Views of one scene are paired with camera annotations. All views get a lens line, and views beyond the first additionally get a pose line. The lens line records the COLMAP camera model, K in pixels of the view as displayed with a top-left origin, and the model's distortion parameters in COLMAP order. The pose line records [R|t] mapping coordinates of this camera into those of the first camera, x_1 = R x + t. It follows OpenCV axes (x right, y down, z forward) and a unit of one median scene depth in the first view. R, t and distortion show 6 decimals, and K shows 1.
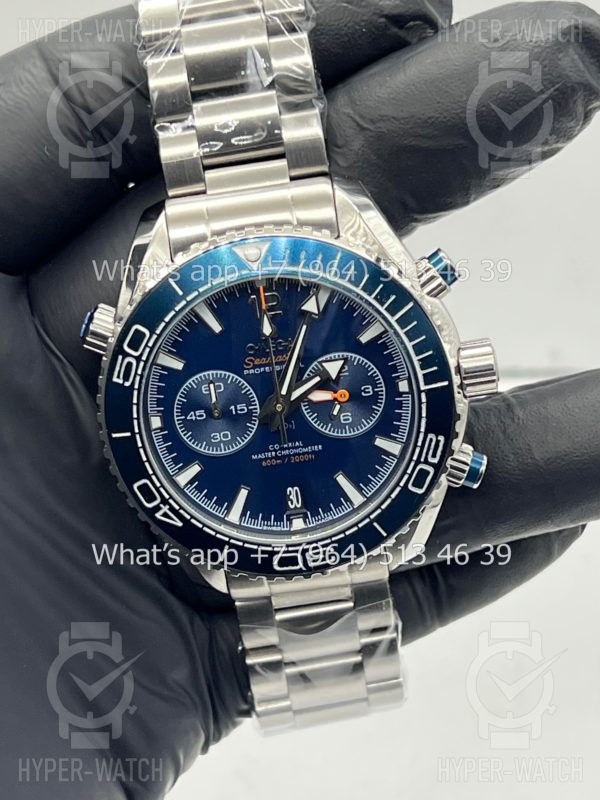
lens RADIAL K [[1856.9, 0, 295.8], [0, 1856.9, 395.3], [0, 0, 1]] dist [0.235666, 0.000000]
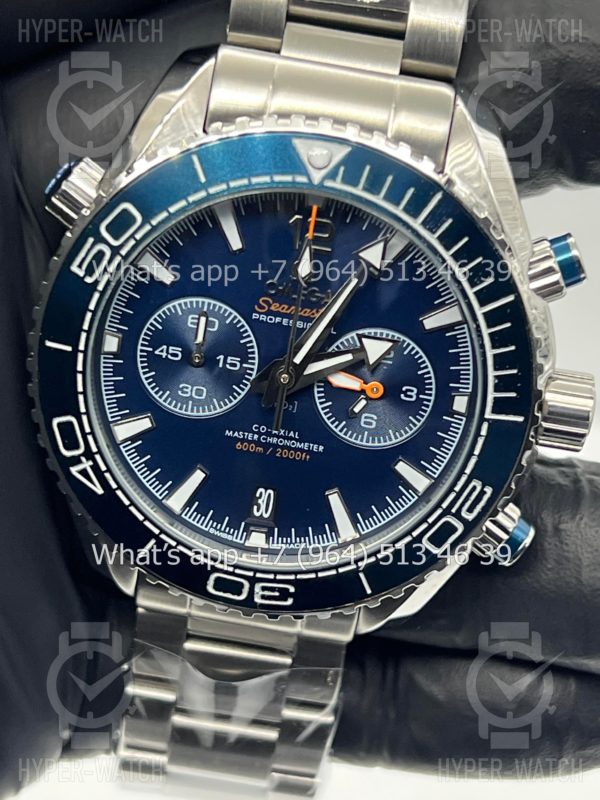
lens RADIAL K [[1856.9, 0, 291.3], [0, 1856.9, 431.2], [0, 0, 1]] dist [0.235666, 0.000000]
pose [[0.950396, 0.306754, 0.051477, -0.036615], [-0.309200, 0.949726, 0.049146, -0.009892], [-0.033813, -0.062625, 0.997464, 0.292721]]
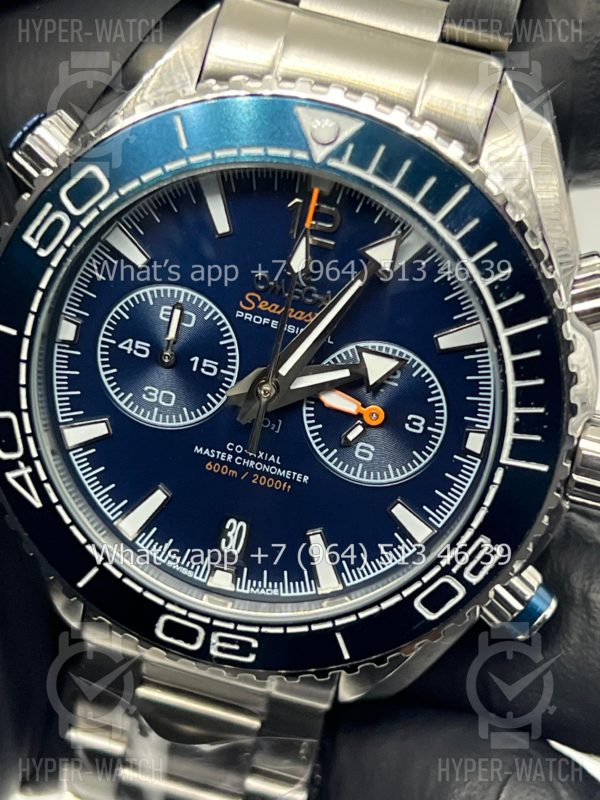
lens RADIAL K [[1856.9, 0, 296.8], [0, 1856.9, 396.7], [0, 0, 1]] dist [0.235666, 0.000000]
pose [[0.917400, 0.396961, -0.028284, 0.017122], [-0.394807, 0.916752, 0.060768, -0.031531], [0.050052, -0.044582, 0.997751, 0.410110]]
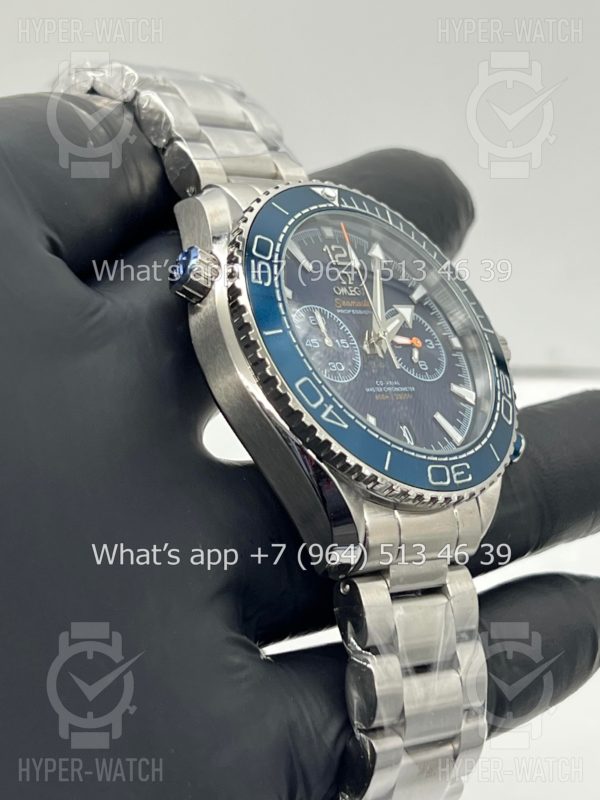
lens RADIAL K [[1856.9, 0, 302.8], [0, 1856.9, 402.4], [0, 0, 1]] dist [0.235666, 0.000000]
pose [[0.738764, 0.113247, 0.664381, -0.685285], [0.375076, 0.749935, -0.544899, 0.549846], [-0.559951, 0.651746, 0.511549, 0.540596]]
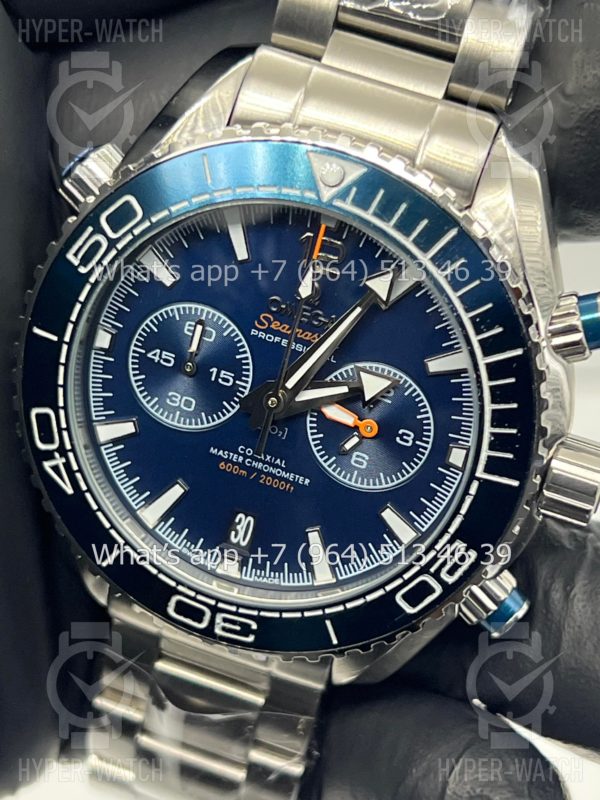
lens RADIAL K [[1856.9, 0, 296.0], [0, 1856.9, 401.9], [0, 0, 1]] dist [0.235666, 0.000000]
pose [[0.891628, 0.443776, -0.089793, 0.057441], [-0.437125, 0.895403, 0.084706, -0.052988], [0.117992, -0.036275, 0.992352, 0.340766]]
